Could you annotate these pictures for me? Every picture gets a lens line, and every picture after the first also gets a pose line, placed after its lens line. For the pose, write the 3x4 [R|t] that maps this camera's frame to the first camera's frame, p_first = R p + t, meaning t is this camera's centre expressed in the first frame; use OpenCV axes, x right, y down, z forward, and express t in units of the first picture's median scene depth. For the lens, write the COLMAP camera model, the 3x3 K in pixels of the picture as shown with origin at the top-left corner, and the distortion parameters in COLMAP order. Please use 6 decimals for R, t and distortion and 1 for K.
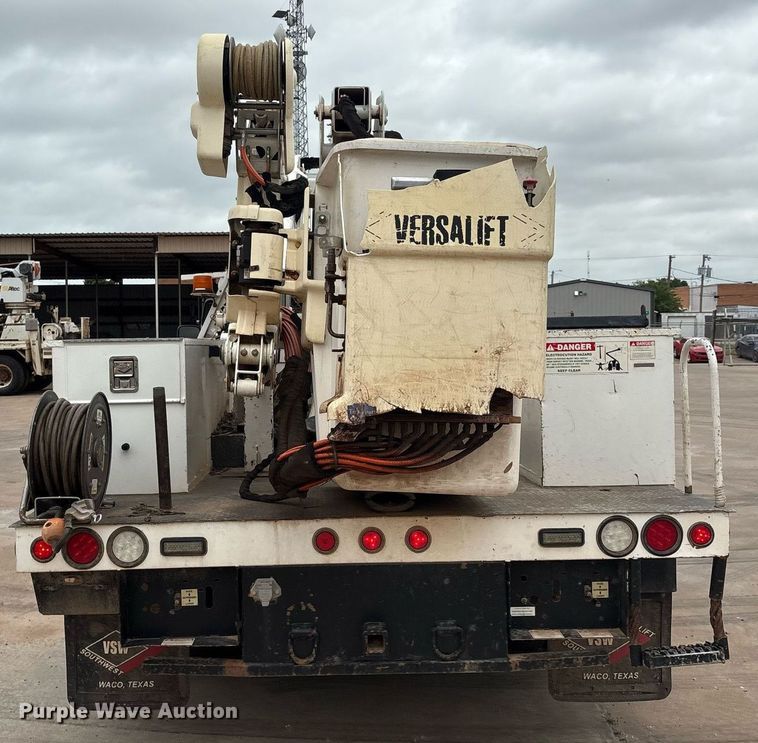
lens RADIAL K [[1049.6, 0, 377.0], [0, 1049.6, 422.1], [0, 0, 1]] dist [0.301576, -1.209391]
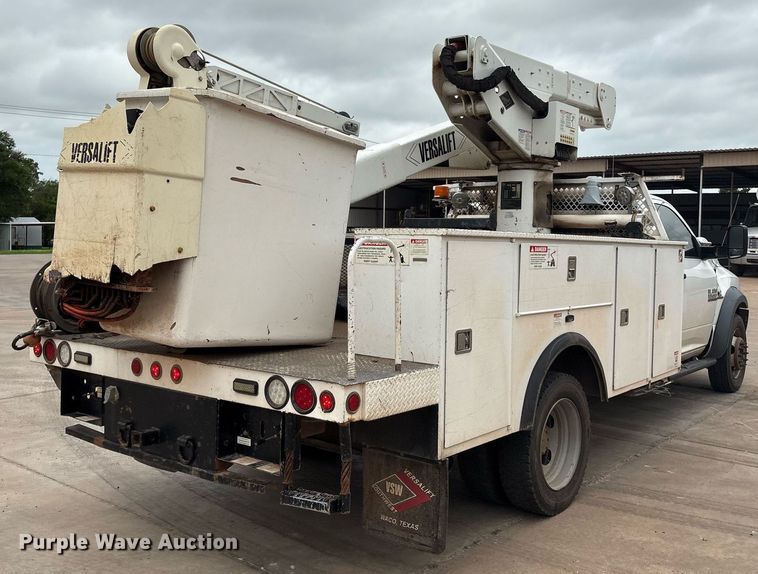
lens RADIAL K [[800.4, 0, 379.0], [0, 800.4, 287.0], [0, 0, 1]] dist [0.104505, -0.014335]
pose [[0.765868, 0.067073, -0.639490, 0.910633], [-0.076116, 0.997009, 0.013413, -0.037460], [0.638477, 0.038402, 0.768682, 0.347504]]
